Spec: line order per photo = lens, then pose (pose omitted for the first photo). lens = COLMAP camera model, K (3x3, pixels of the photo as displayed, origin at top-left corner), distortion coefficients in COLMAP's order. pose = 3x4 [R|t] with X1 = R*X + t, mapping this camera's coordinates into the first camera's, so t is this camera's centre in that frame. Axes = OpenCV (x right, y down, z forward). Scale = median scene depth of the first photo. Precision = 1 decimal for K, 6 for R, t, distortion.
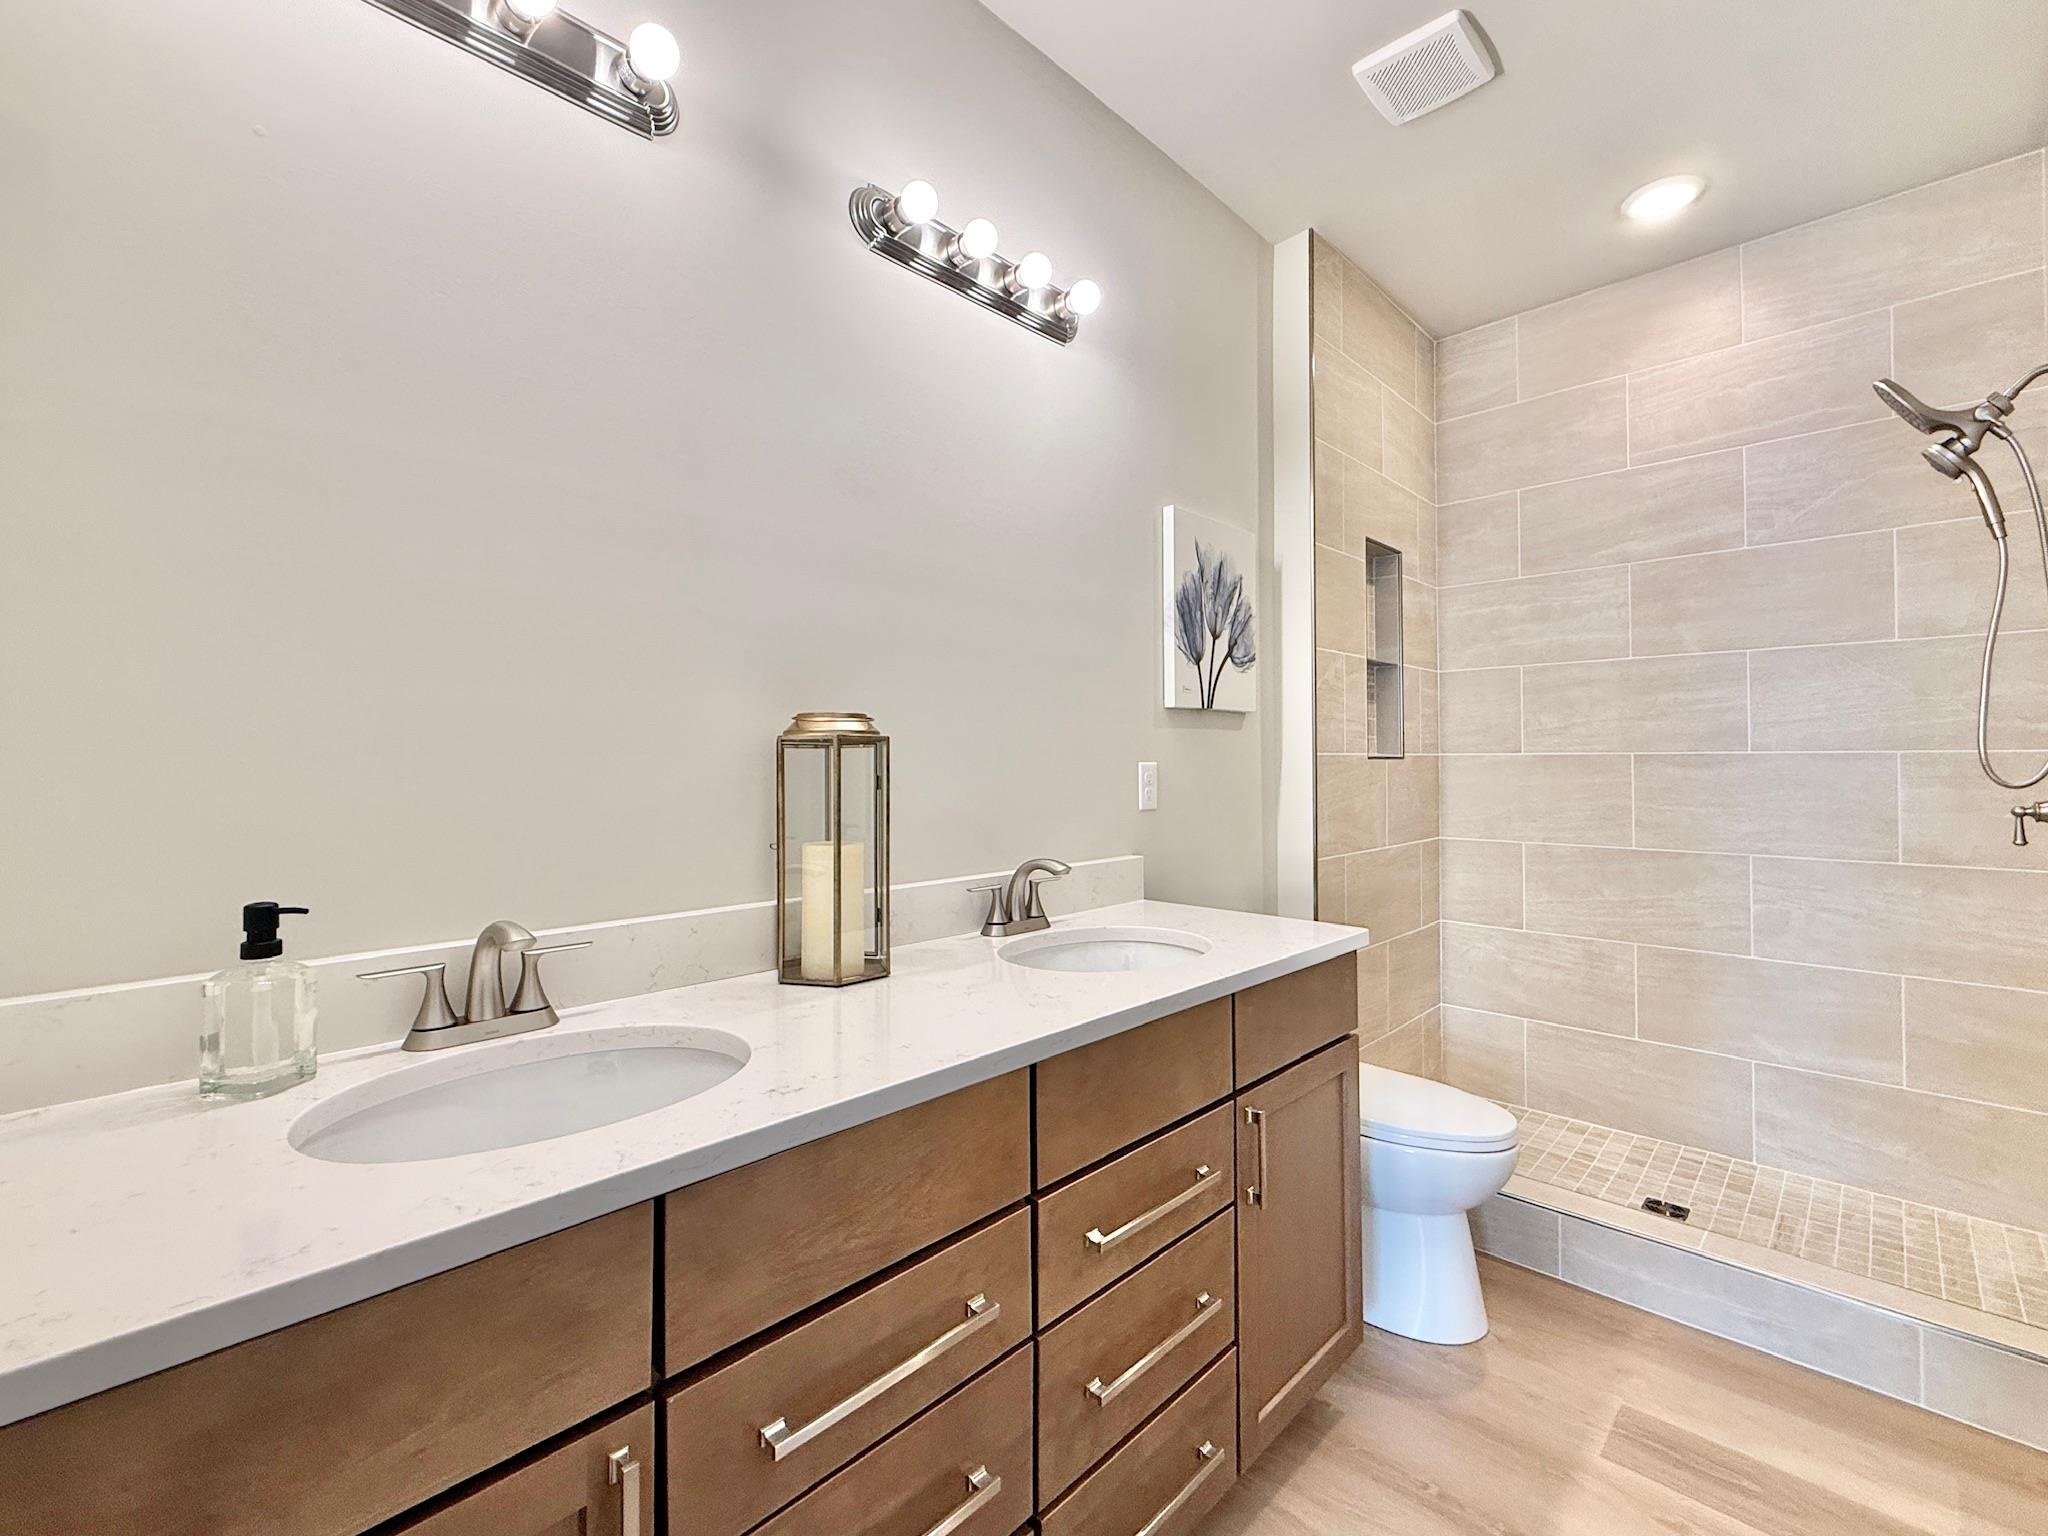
lens RADIAL K [[929.1, 0, 994.3], [0, 929.1, 749.0], [0, 0, 1]] dist [0.001697, -0.000329]
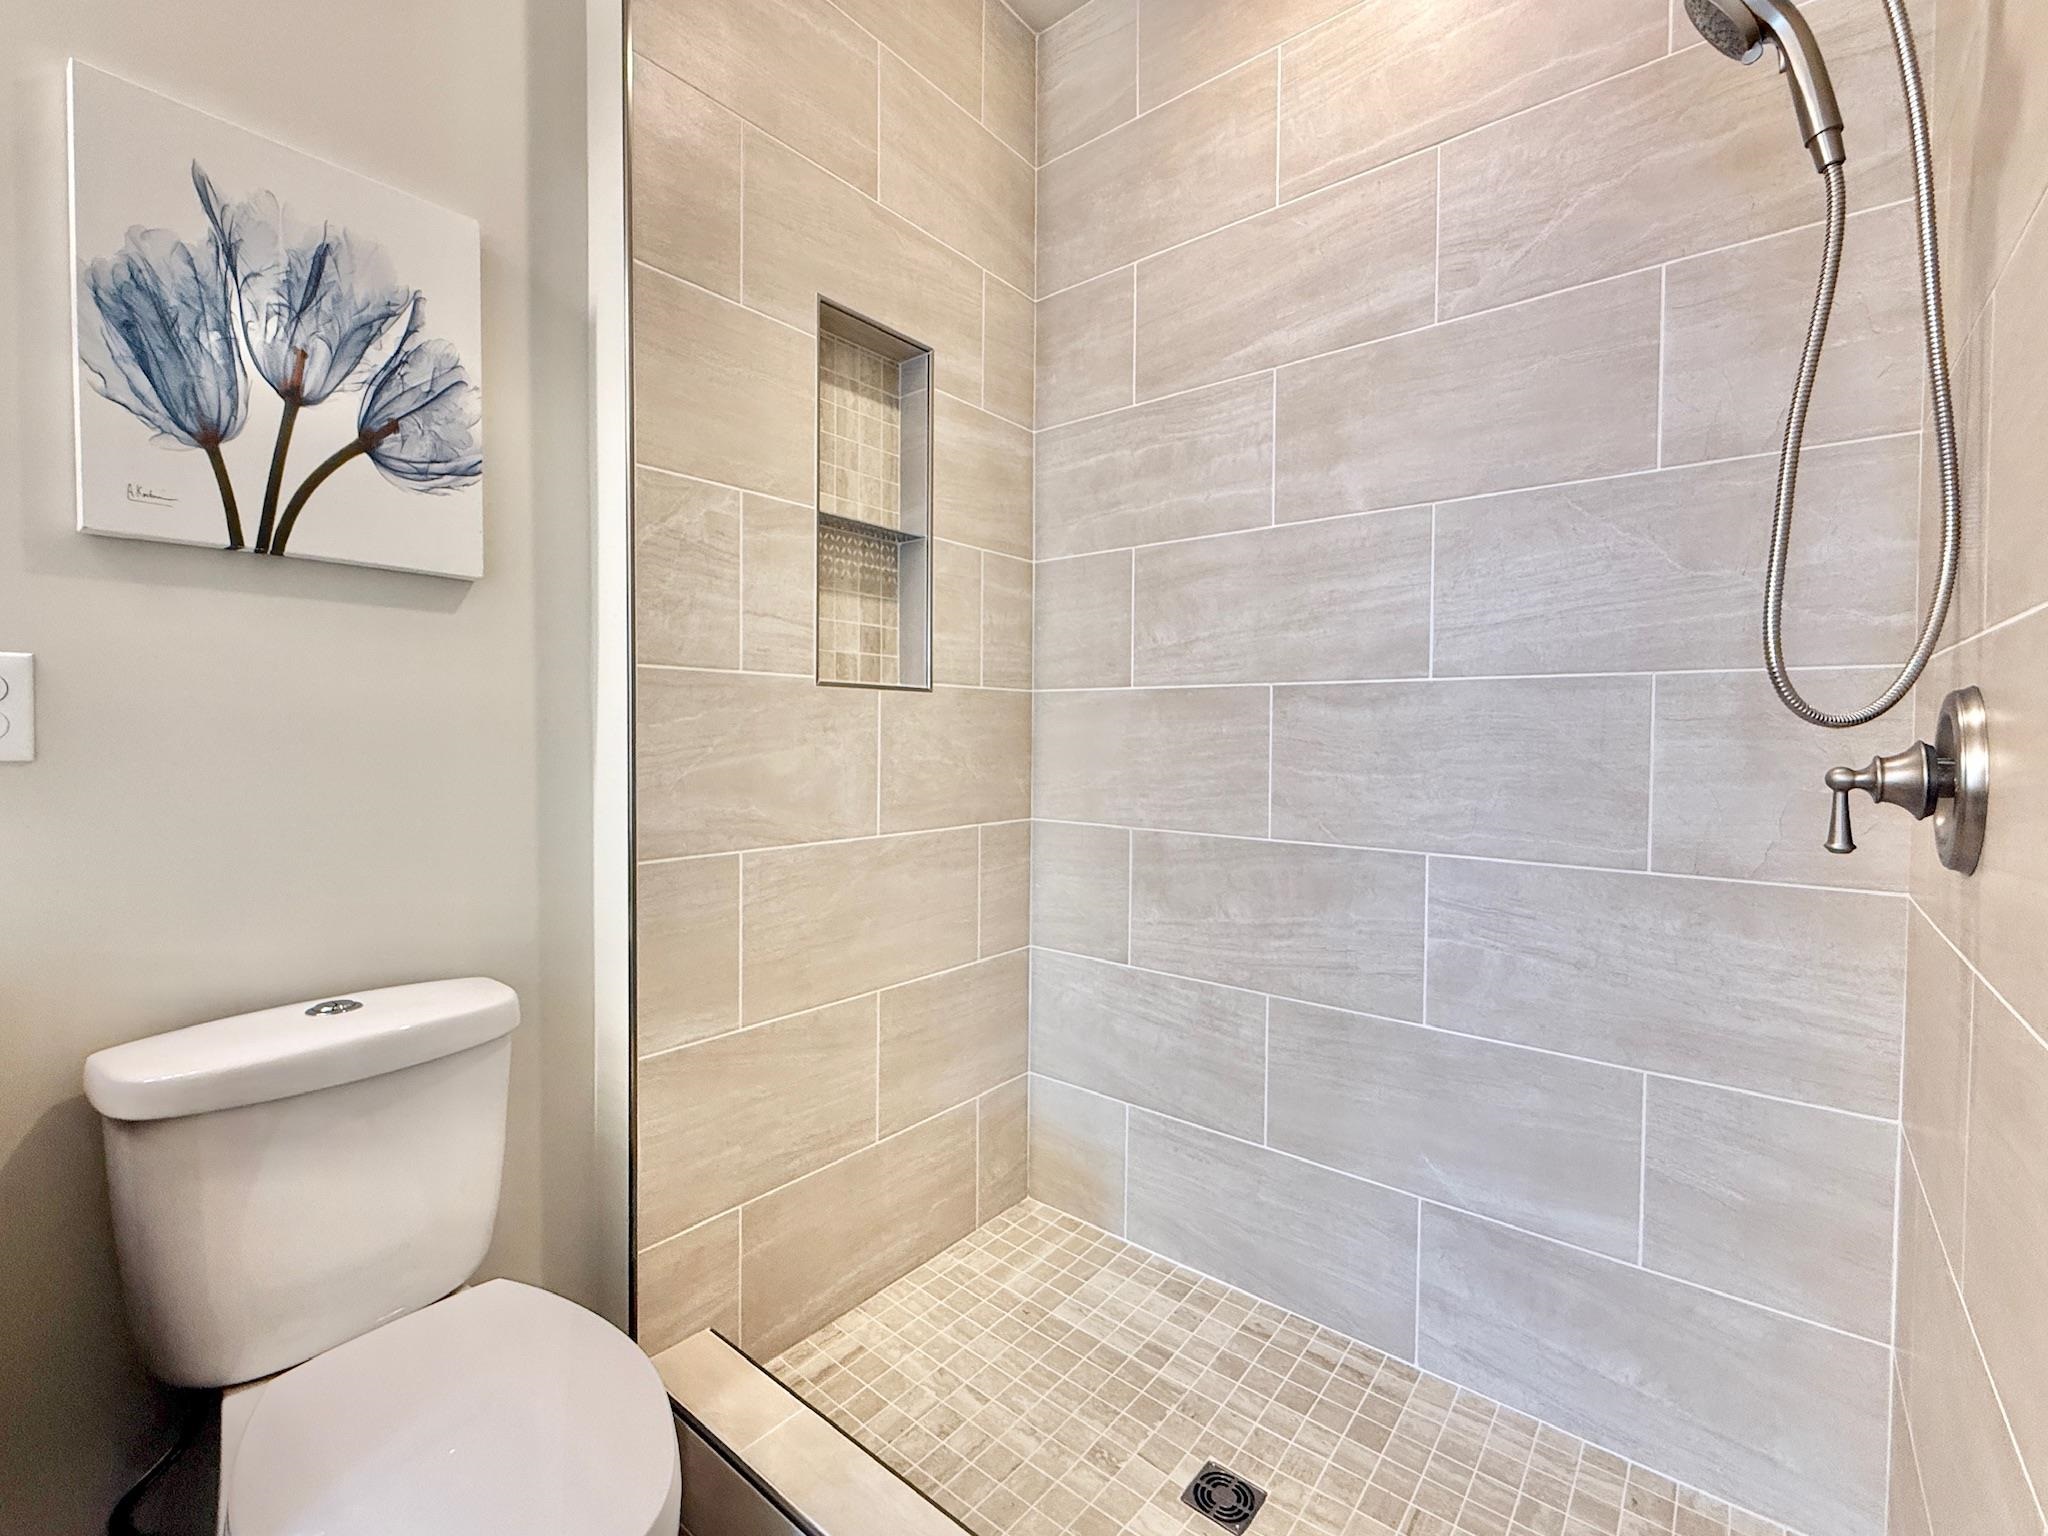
lens RADIAL K [[950.8, 0, 971.7], [0, 950.8, 754.6], [0, 0, 1]] dist [-0.000301, 0.000324]
pose [[0.996894, 0.009921, 0.078133, 0.477112], [-0.012845, 0.999232, 0.037006, 0.032377], [-0.077705, -0.037895, 0.996256, 0.424508]]
